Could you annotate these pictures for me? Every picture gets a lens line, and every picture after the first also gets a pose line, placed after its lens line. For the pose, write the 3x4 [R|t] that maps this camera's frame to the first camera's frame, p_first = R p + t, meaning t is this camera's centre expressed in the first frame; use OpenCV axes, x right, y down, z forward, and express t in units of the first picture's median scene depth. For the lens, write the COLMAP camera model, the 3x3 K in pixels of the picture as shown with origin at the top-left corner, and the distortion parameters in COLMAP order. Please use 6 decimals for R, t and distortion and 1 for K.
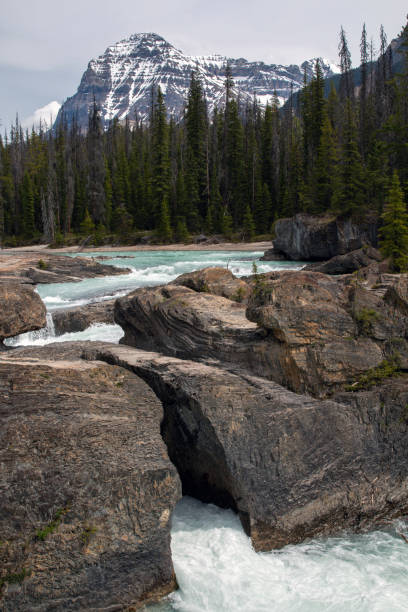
lens RADIAL K [[682.7, 0, 204.0], [0, 682.7, 306.0], [0, 0, 1]] dist [-0.087042, 0.019747]
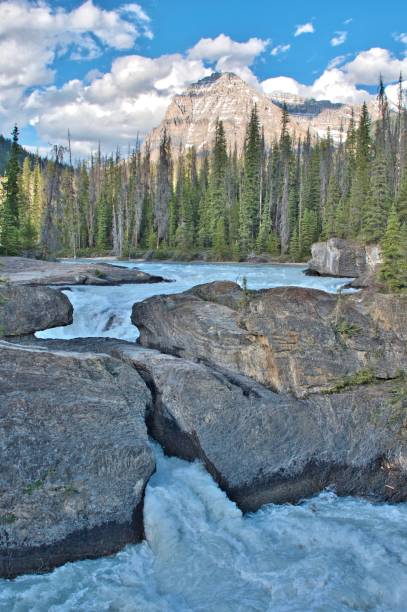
lens RADIAL K [[619.5, 0, 203.5], [0, 619.5, 306.0], [0, 0, 1]] dist [-0.121159, -0.001084]
pose [[0.993606, 0.048678, -0.101870, 0.112238], [-0.050600, 0.998585, -0.016366, 0.006281], [0.100929, 0.021416, 0.994663, -0.046702]]
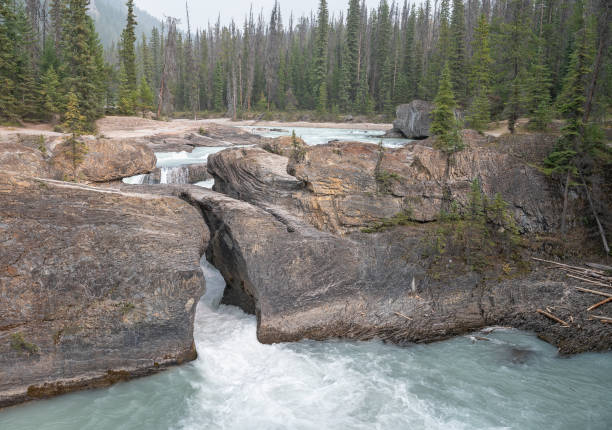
lens RADIAL K [[544.3, 0, 286.4], [0, 544.3, 208.7], [0, 0, 1]] dist [-0.000175, 0.001701]
pose [[0.984985, 0.067184, -0.159031, 0.236361], [-0.056630, 0.995938, 0.069998, 0.013989], [0.163088, -0.059941, 0.984789, -0.066205]]
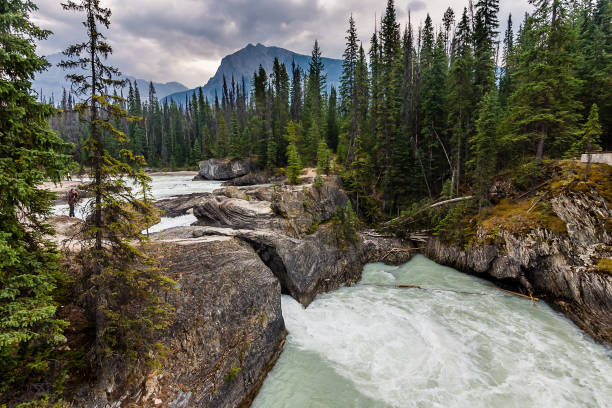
lens RADIAL K [[299.4, 0, 306.0], [0, 299.4, 204.0], [0, 0, 1]] dist [0.000277, 0.000007]
pose [[0.844293, -0.067999, 0.531549, -0.362487], [0.057384, 0.997685, 0.036483, -0.026074], [-0.532800, -0.000300, 0.846241, 0.101227]]
